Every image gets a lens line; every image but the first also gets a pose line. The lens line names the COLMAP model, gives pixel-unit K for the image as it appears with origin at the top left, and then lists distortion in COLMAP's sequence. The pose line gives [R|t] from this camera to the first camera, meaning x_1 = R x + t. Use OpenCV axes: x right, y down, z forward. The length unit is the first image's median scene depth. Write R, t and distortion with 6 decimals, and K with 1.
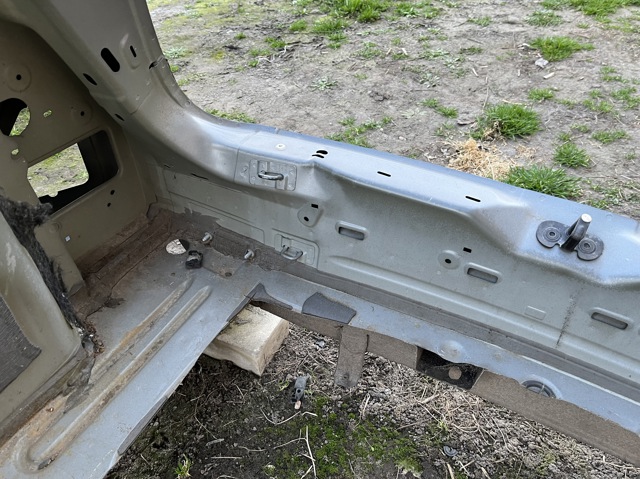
lens RADIAL K [[484.3, 0, 325.8], [0, 484.3, 245.4], [0, 0, 1]] dist [0.066534, -0.095949]
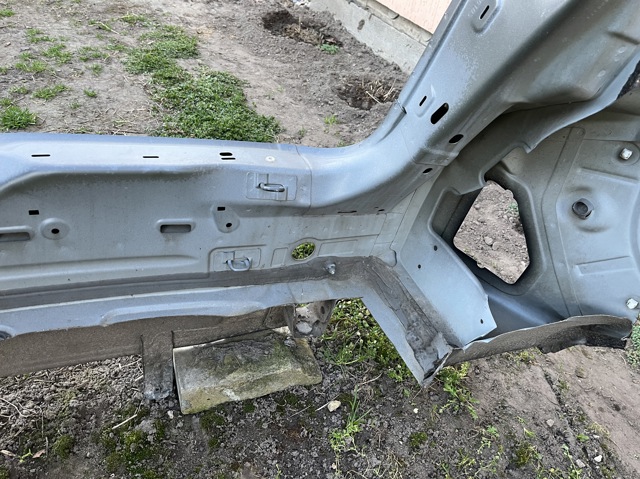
lens RADIAL K [[484.3, 0, 325.9], [0, 484.3, 244.2], [0, 0, 1]] dist [0.066534, -0.095949]
pose [[0.613226, -0.394057, 0.684598, 0.209227], [0.380510, 0.906861, 0.181152, 0.164967], [-0.692219, 0.149409, 0.706053, -0.087835]]
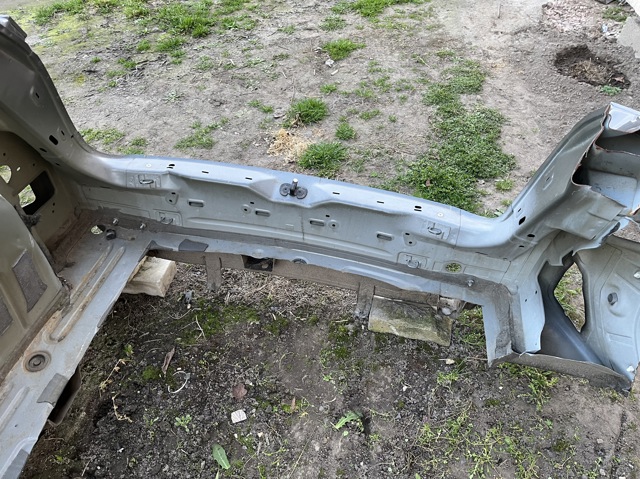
lens RADIAL K [[484.3, 0, 325.6], [0, 484.3, 241.8], [0, 0, 1]] dist [0.066534, -0.095949]
pose [[0.960780, -0.185418, 0.206209, 0.102186], [0.173329, 0.981975, 0.075383, 0.055004], [-0.216469, -0.036685, 0.975600, -0.855719]]
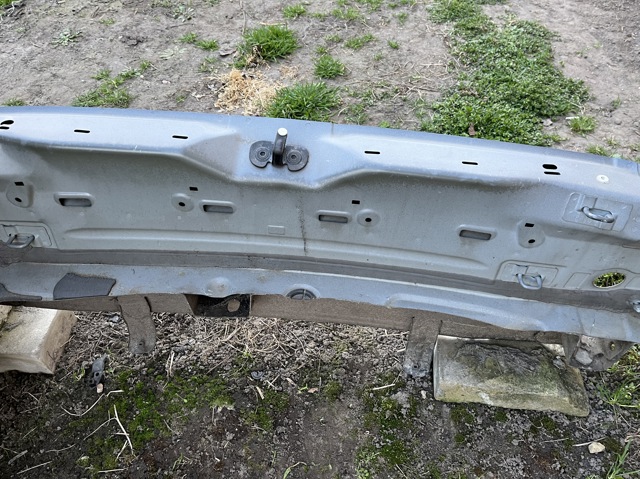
lens RADIAL K [[484.3, 0, 326.1], [0, 484.3, 239.7], [0, 0, 1]] dist [0.066534, -0.095949]
pose [[0.918499, -0.289914, 0.268906, 0.185481], [0.258590, 0.954860, 0.146195, 0.025564], [-0.299151, -0.064744, 0.952007, -0.026895]]
